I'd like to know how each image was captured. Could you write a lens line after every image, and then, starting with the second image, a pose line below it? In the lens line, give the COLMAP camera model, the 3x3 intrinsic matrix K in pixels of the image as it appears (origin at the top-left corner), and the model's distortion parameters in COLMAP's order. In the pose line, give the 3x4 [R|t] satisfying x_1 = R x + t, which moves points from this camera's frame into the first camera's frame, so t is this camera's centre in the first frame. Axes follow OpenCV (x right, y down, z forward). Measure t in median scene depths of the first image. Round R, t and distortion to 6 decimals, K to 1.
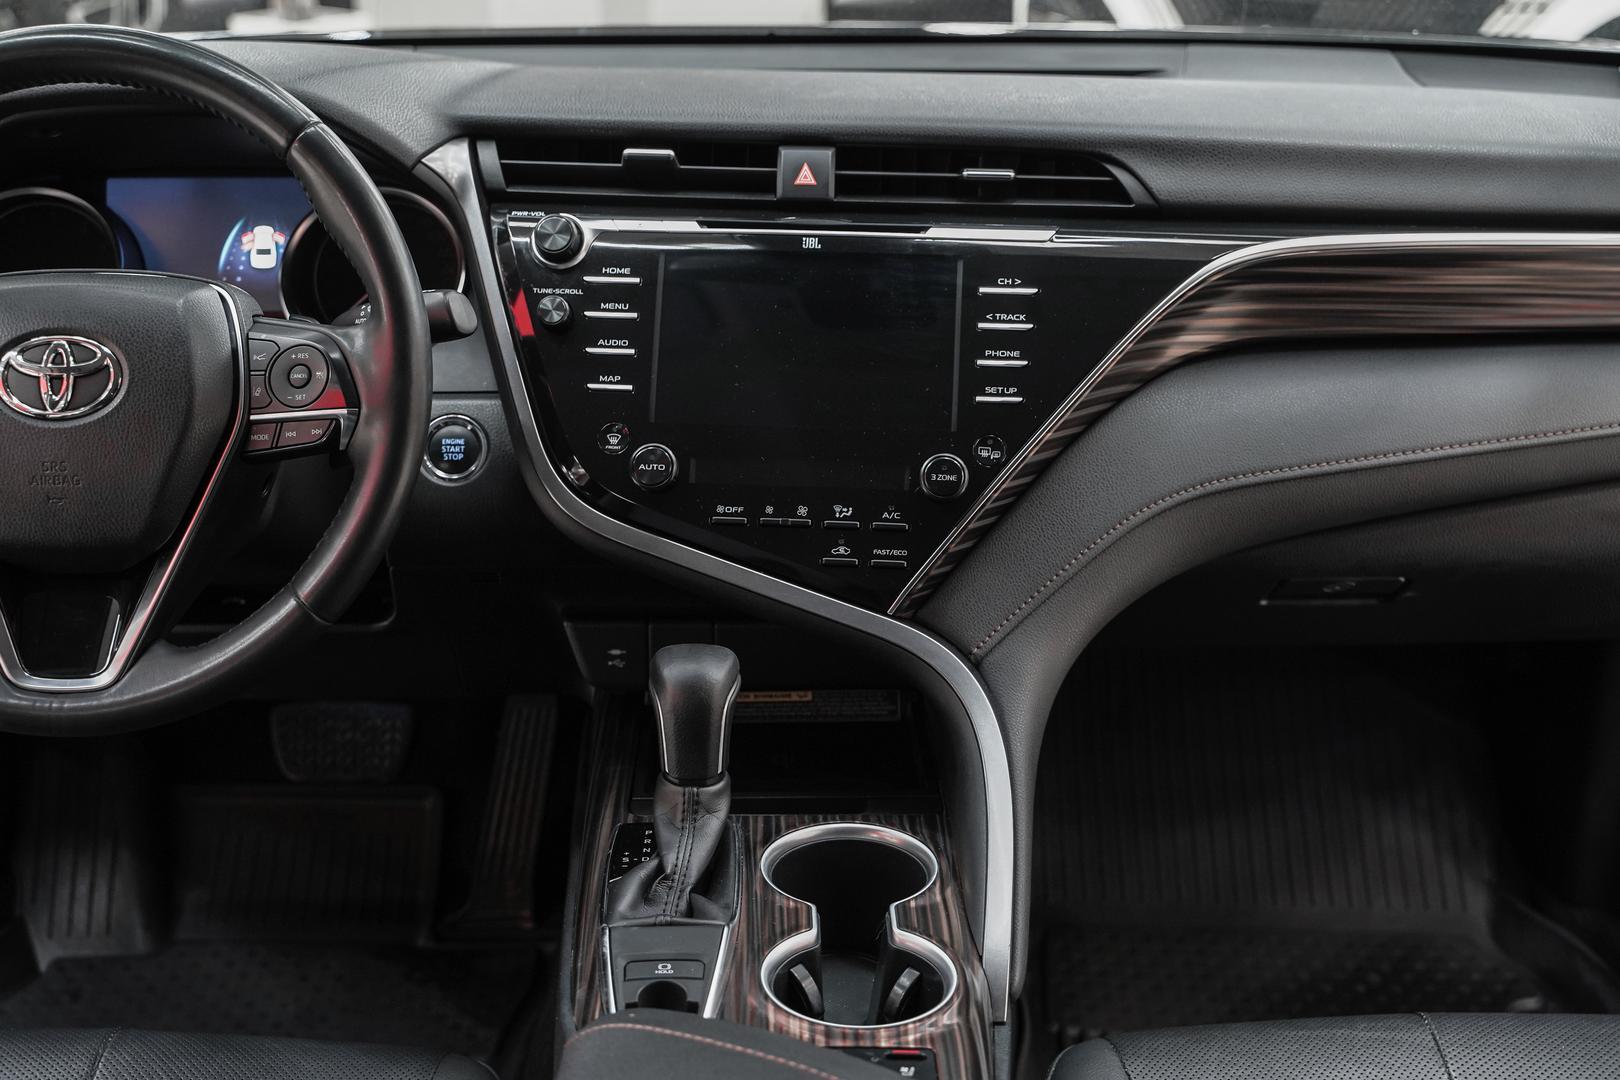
lens RADIAL K [[2037.5, 0, 808.7], [0, 2037.5, 538.4], [0, 0, 1]] dist [0.034755, 0.000000]
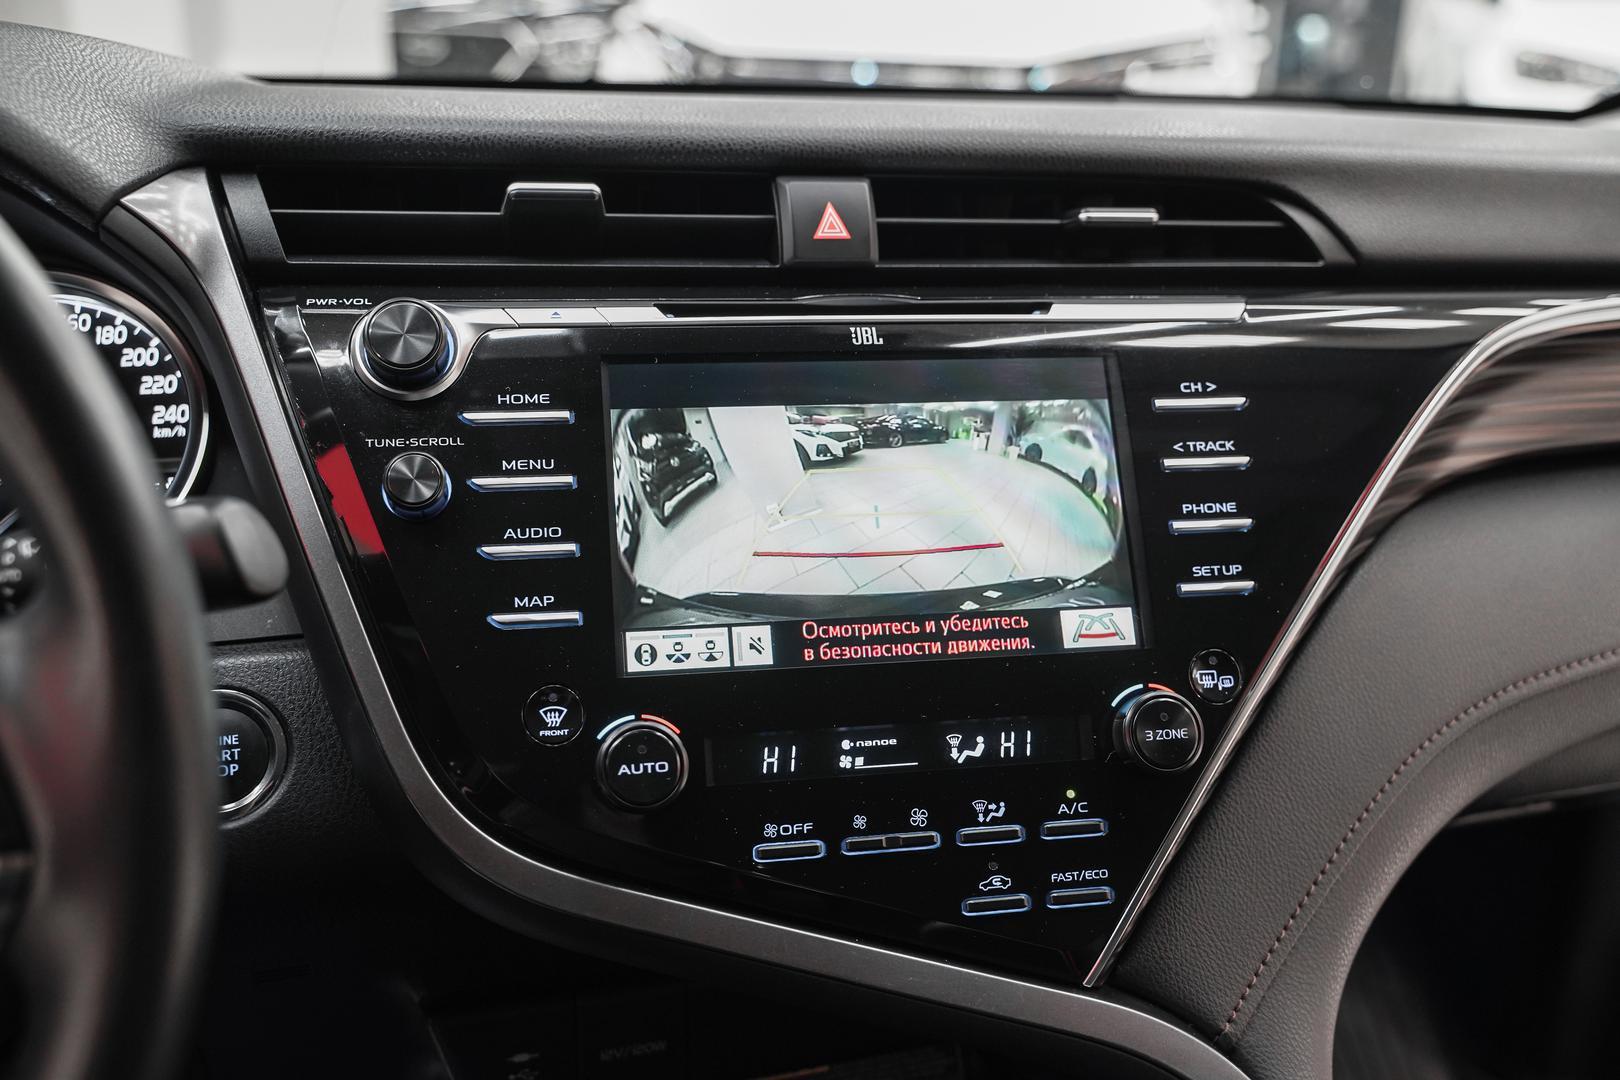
lens RADIAL K [[1557.7, 0, 811.0], [0, 1557.7, 545.7], [0, 0, 1]] dist [0.000770, 0.000000]
pose [[0.959480, -0.069507, 0.273068, -0.136808], [0.083122, 0.995792, -0.038599, -0.070687], [-0.269236, 0.059733, 0.961220, 0.587676]]
